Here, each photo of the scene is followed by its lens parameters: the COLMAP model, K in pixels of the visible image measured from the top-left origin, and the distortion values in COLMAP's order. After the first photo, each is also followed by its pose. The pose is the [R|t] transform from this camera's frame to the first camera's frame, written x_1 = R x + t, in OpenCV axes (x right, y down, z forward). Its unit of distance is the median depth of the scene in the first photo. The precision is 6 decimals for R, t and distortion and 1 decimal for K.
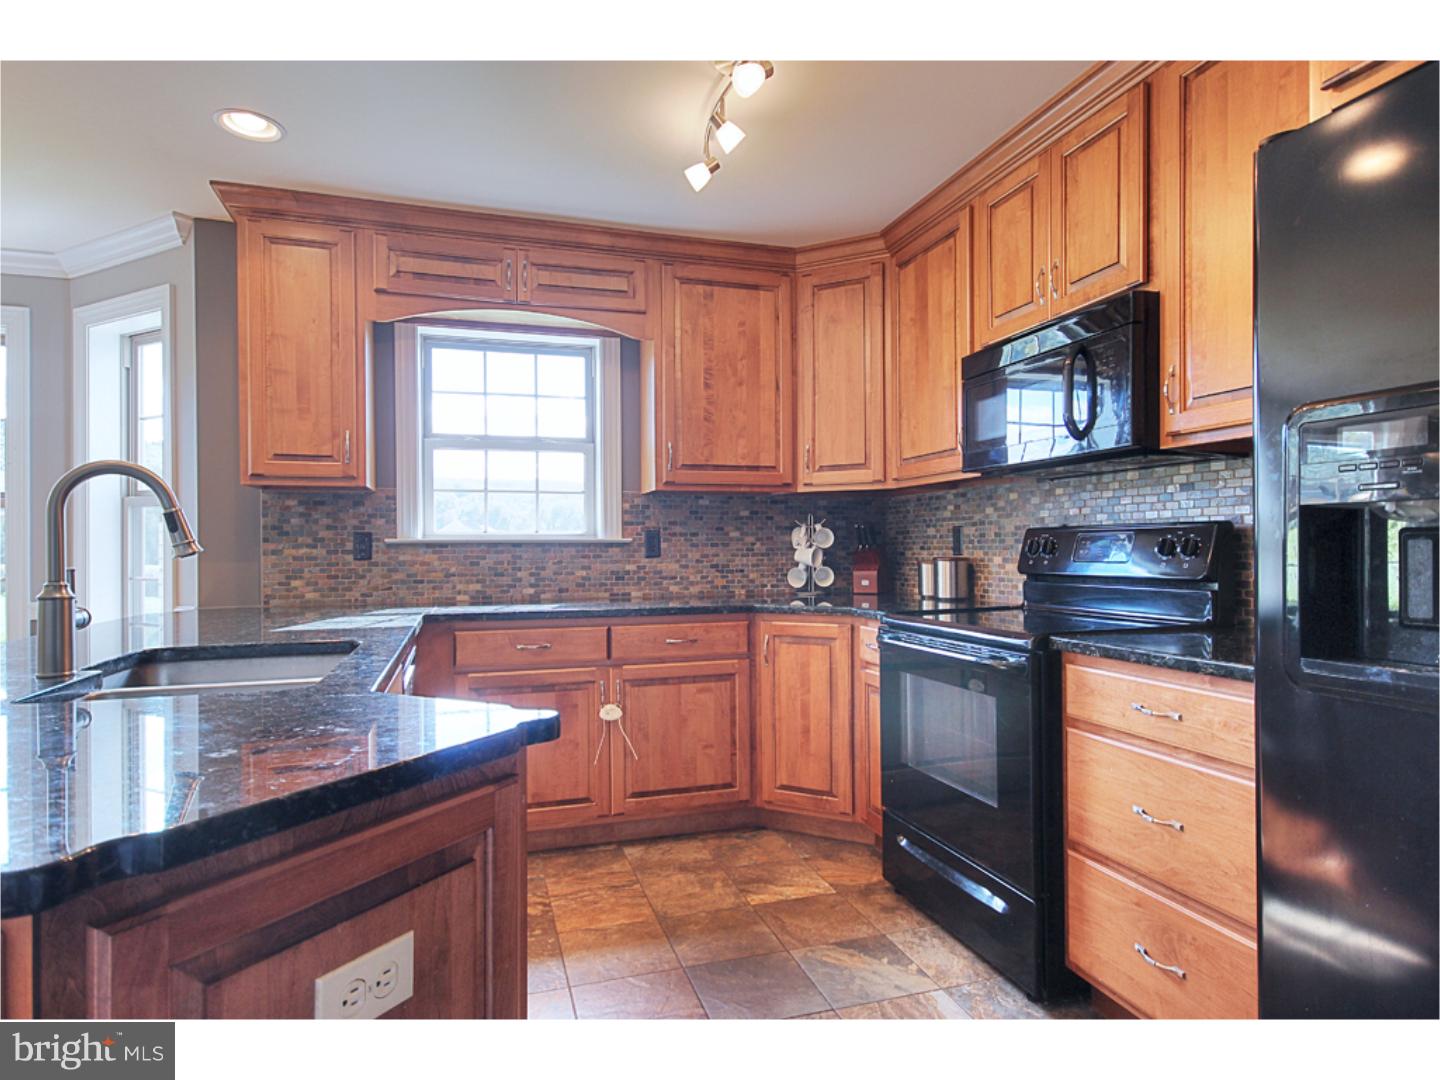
lens RADIAL K [[802.6, 0, 720.7], [0, 802.6, 547.1], [0, 0, 1]] dist [0.000403, 0.002591]
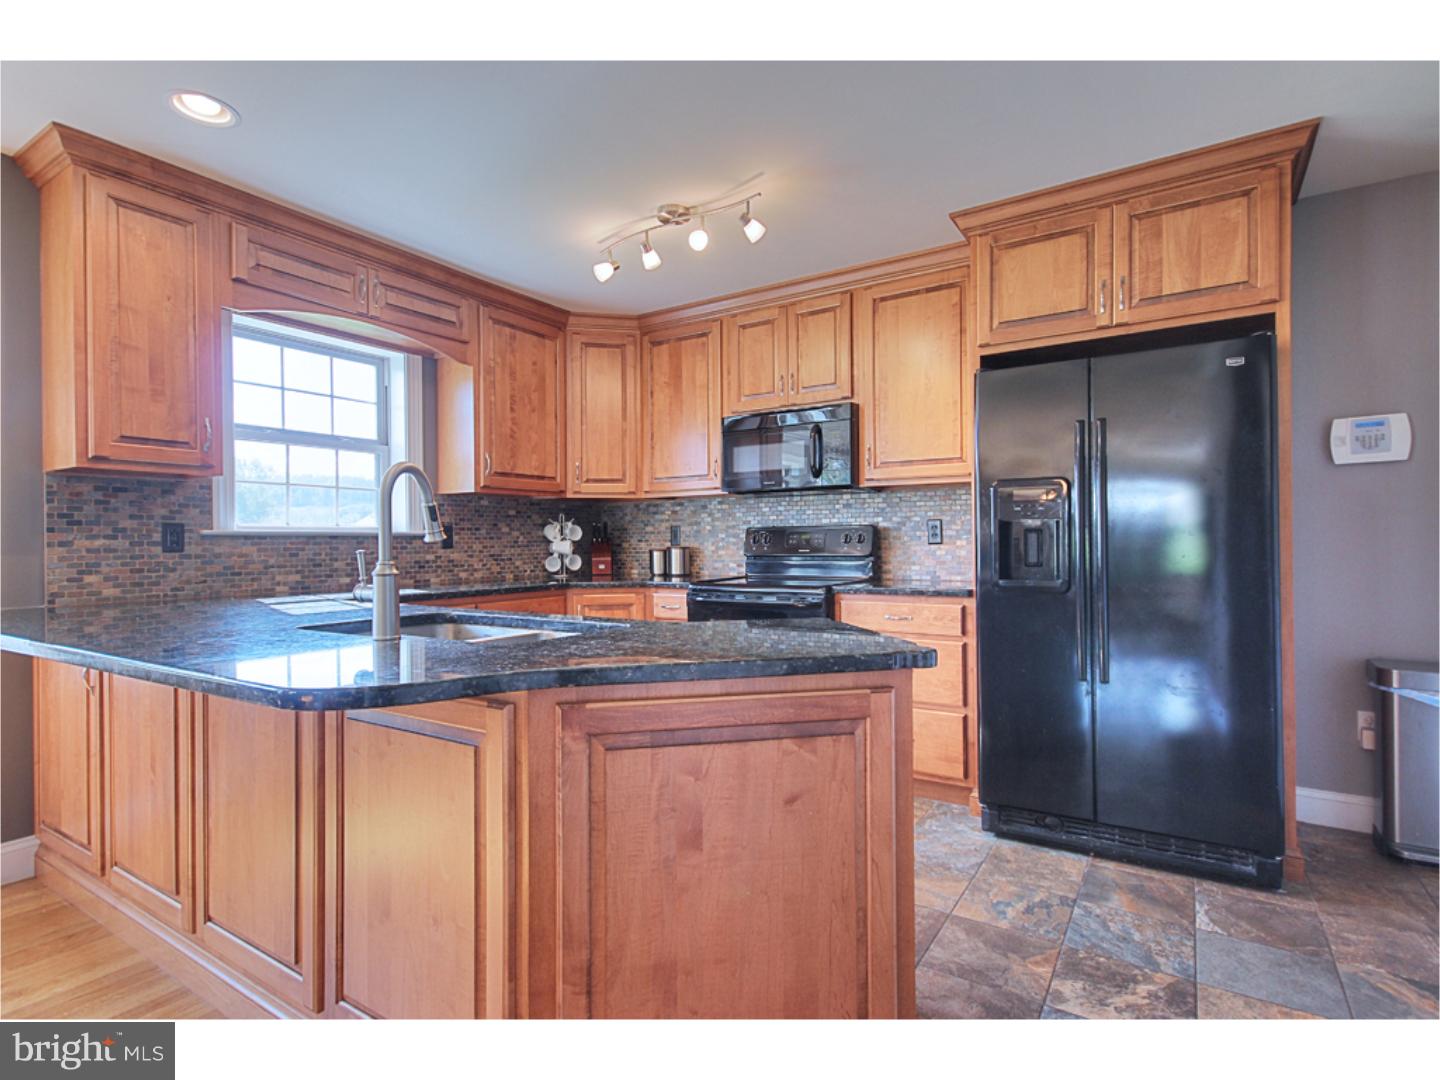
lens RADIAL K [[724.7, 0, 719.9], [0, 724.7, 539.4], [0, 0, 1]] dist [0.023123, -0.000420]
pose [[0.771391, 0.002251, 0.636358, -0.495670], [0.002488, 0.999975, -0.006553, 0.008303], [-0.636357, 0.006638, 0.771366, -0.071954]]
